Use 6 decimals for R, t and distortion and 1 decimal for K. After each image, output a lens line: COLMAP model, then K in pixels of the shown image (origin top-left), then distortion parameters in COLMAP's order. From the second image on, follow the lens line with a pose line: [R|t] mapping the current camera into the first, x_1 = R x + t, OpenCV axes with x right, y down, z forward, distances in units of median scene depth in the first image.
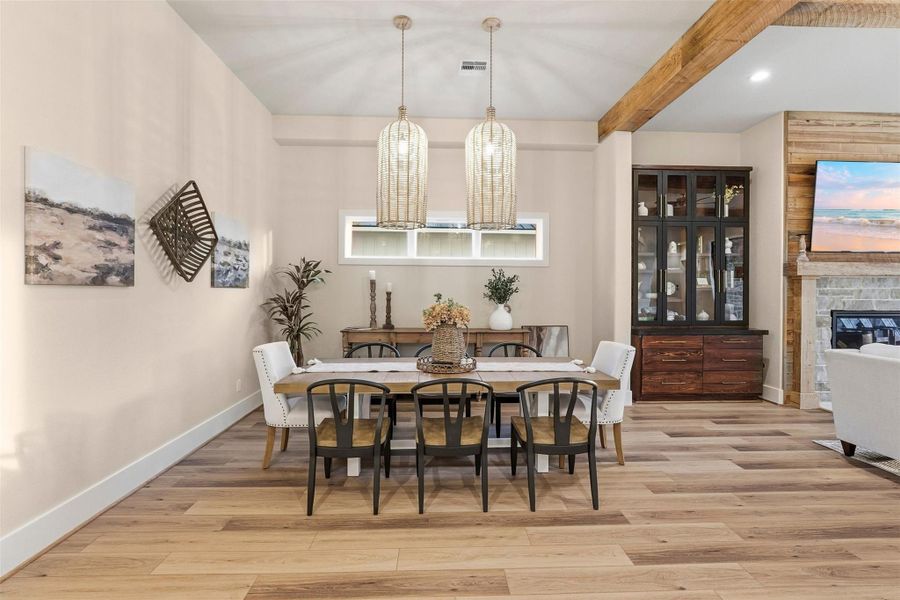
lens RADIAL K [[408.2, 0, 454.2], [0, 408.2, 294.6], [0, 0, 1]] dist [-0.004961, 0.001251]
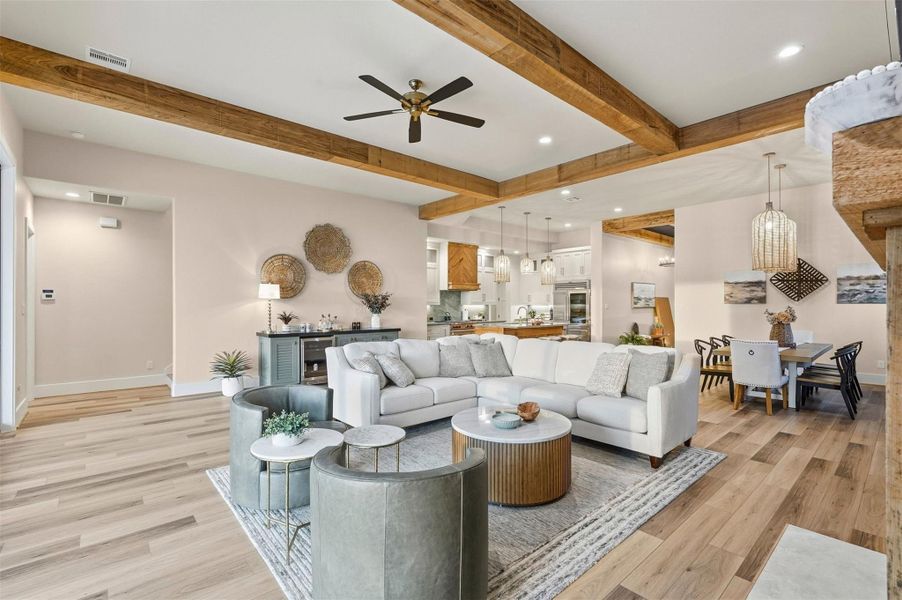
lens RADIAL K [[409.1, 0, 445.2], [0, 409.1, 303.6], [0, 0, 1]] dist [-0.004961, 0.001251]
pose [[-0.784063, -0.006795, -0.620644, 2.301499], [-0.010031, 0.999948, 0.001723, -0.002647], [0.620600, 0.007577, -0.784091, 1.524022]]
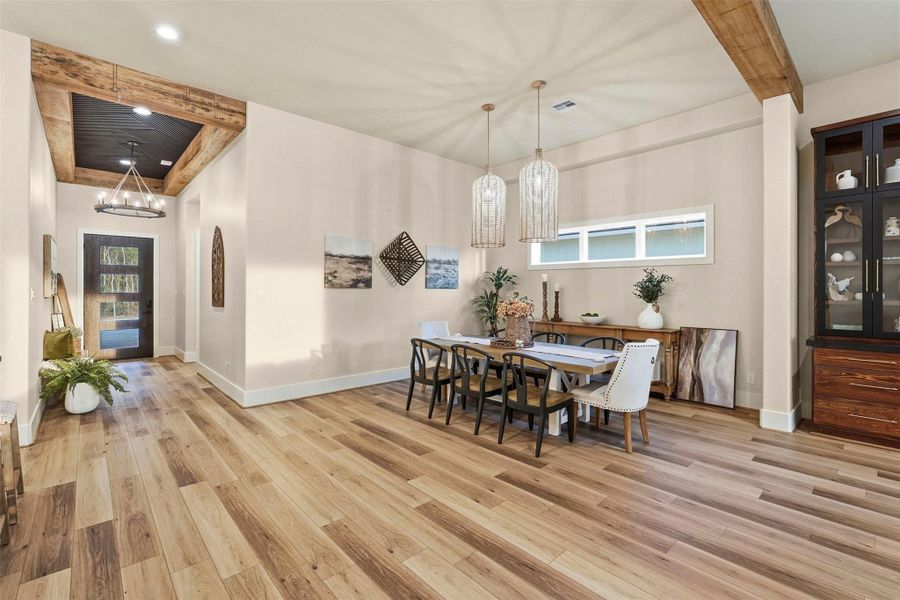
lens RADIAL K [[408.2, 0, 451.8], [0, 408.2, 291.2], [0, 0, 1]] dist [-0.004961, 0.001251]
pose [[0.644139, -0.000494, -0.764908, 0.906066], [-0.006791, 0.999957, -0.006365, 0.005205], [0.764878, 0.009295, 0.644108, -0.041211]]
